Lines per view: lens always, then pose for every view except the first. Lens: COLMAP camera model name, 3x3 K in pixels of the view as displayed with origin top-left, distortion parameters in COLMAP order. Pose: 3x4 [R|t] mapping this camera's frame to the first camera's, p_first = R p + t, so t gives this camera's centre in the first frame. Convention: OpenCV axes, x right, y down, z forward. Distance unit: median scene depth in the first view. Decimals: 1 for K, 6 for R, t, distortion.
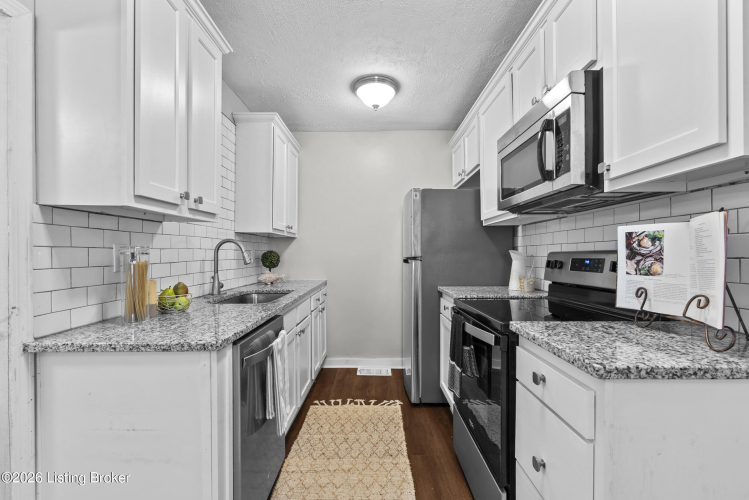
lens RADIAL K [[333.0, 0, 373.9], [0, 333.0, 253.2], [0, 0, 1]] dist [-0.004476, 0.000069]
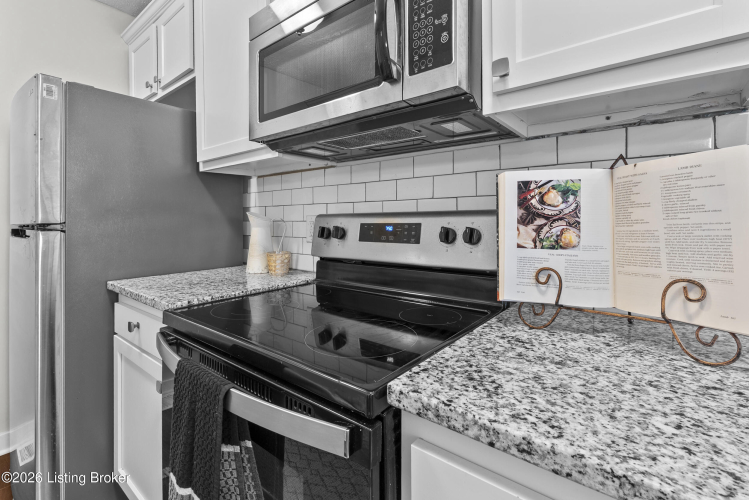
lens RADIAL K [[333.0, 0, 368.6], [0, 333.0, 218.1], [0, 0, 1]] dist [-0.004476, 0.000069]
pose [[0.617600, 0.002315, 0.786489, 0.065162], [-0.001006, 0.999997, -0.002154, 0.006321], [-0.786492, 0.000539, 0.617601, 0.619651]]
